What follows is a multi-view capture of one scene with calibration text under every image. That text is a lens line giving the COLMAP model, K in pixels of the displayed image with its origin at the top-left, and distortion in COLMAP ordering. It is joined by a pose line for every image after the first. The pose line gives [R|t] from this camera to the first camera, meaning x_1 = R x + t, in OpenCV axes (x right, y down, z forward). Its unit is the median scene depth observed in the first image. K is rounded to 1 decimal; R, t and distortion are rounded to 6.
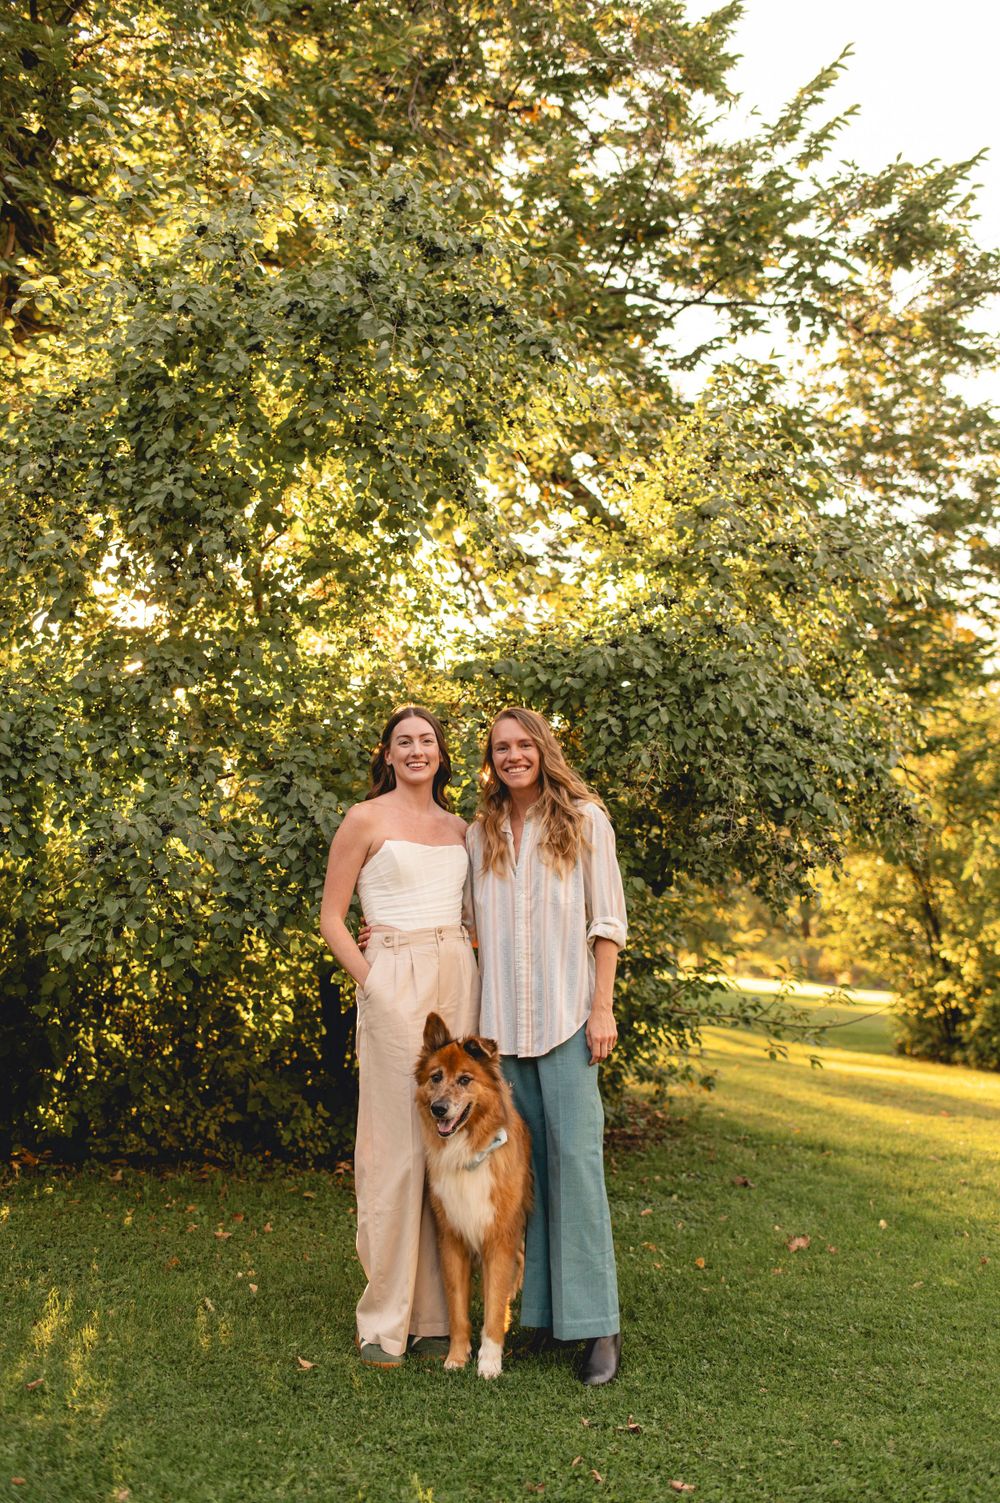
lens RADIAL K [[1459.4, 0, 500.5], [0, 1459.4, 744.1], [0, 0, 1]] dist [0.012664, -0.001439]
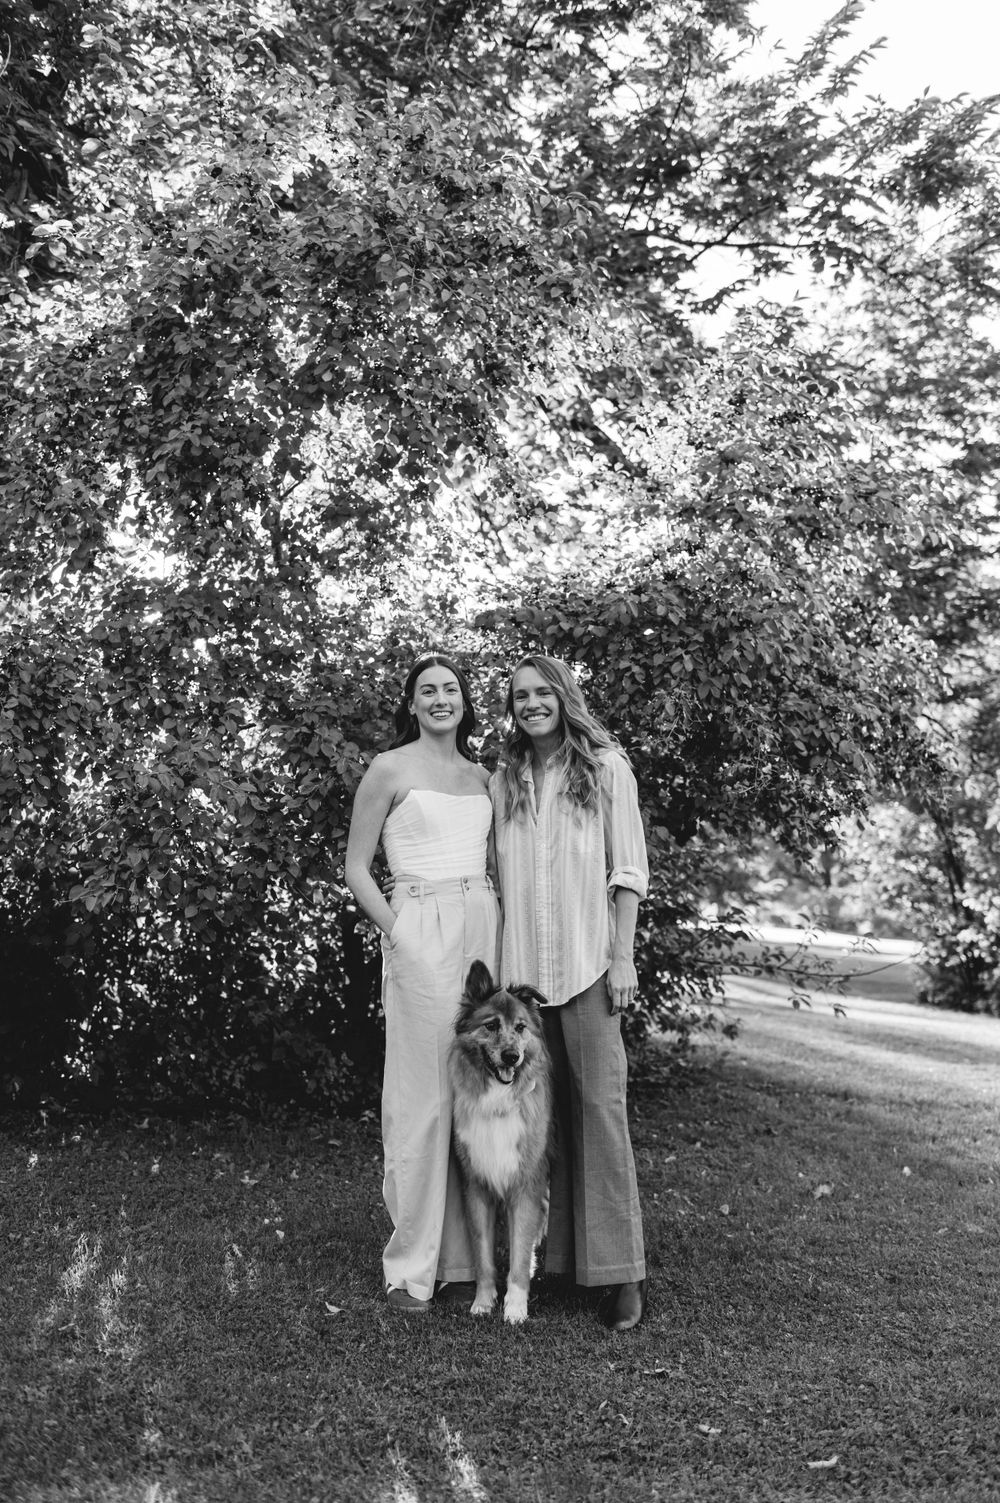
lens RADIAL K [[1459.4, 0, 500.5], [0, 1459.4, 744.1], [0, 0, 1]] dist [0.012664, -0.001439]
pose [[0.999897, -0.004651, -0.013546, -0.001760], [0.005098, 0.999437, 0.033164, 0.001587], [0.013385, -0.033229, 0.999358, 0.006266]]
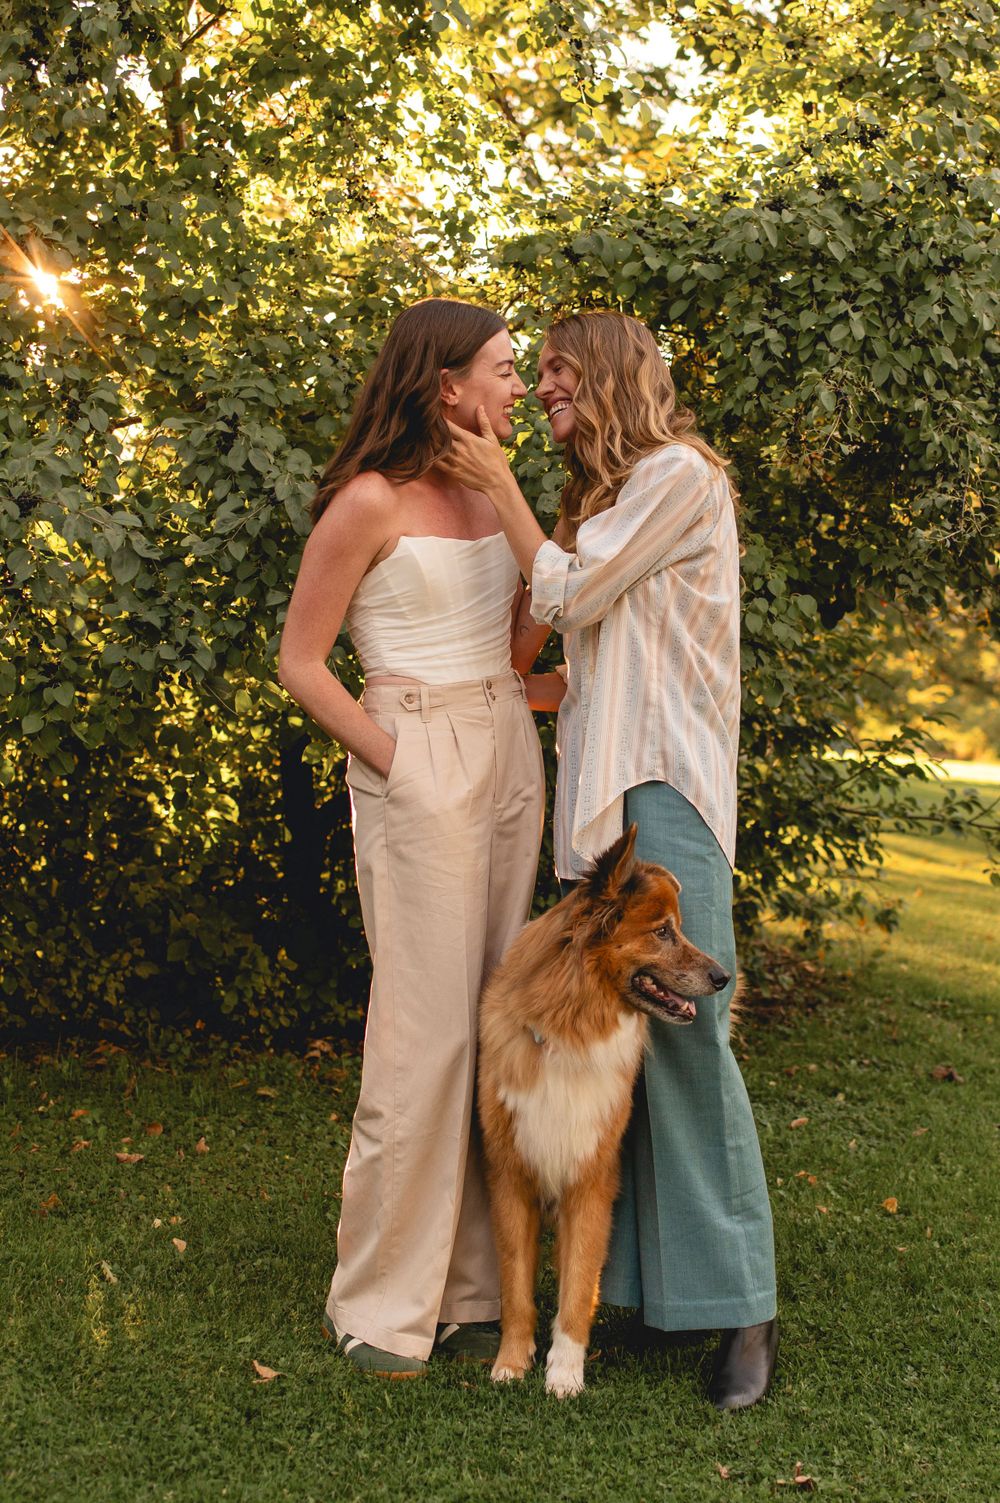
lens RADIAL K [[2197.9, 0, 581.9], [0, 2197.9, 644.7], [0, 0, 1]] dist [0.005663, 0.025118]
pose [[0.999807, 0.009555, 0.017177, -0.013802], [-0.011365, 0.994021, 0.108593, 0.012211], [-0.016037, -0.108767, 0.993938, 0.079871]]
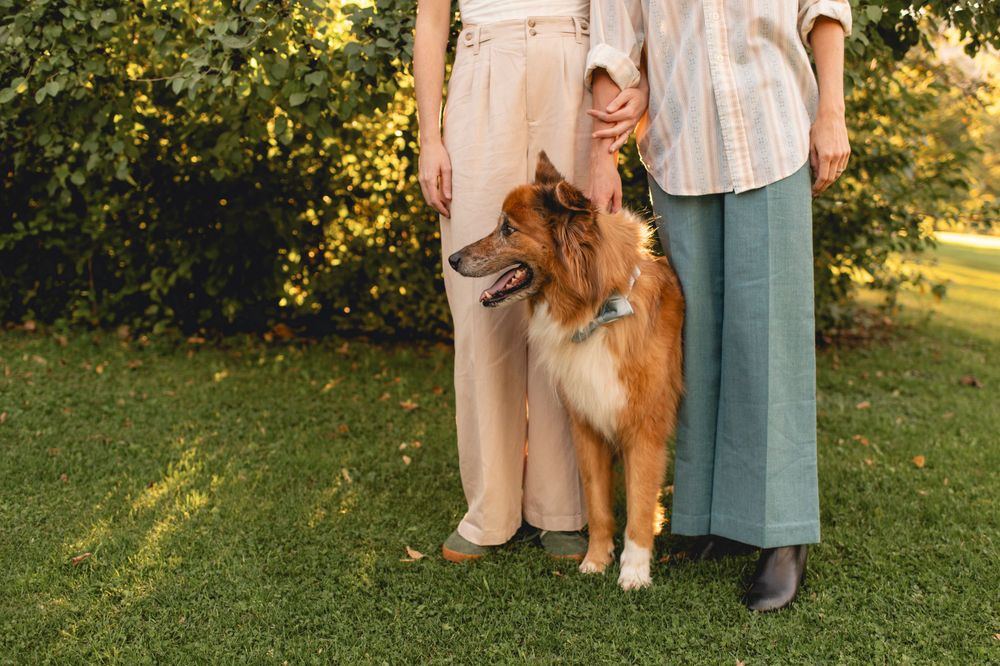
lens RADIAL K [[1027.8, 0, 563.5], [0, 1027.8, 355.1], [0, 0, 1]] dist [0.012734, -0.000779]
pose [[0.978180, 0.037400, -0.204363, 0.047529], [0.017261, 0.965634, 0.259333, 0.118596], [0.207039, -0.257202, 0.943918, 0.357438]]
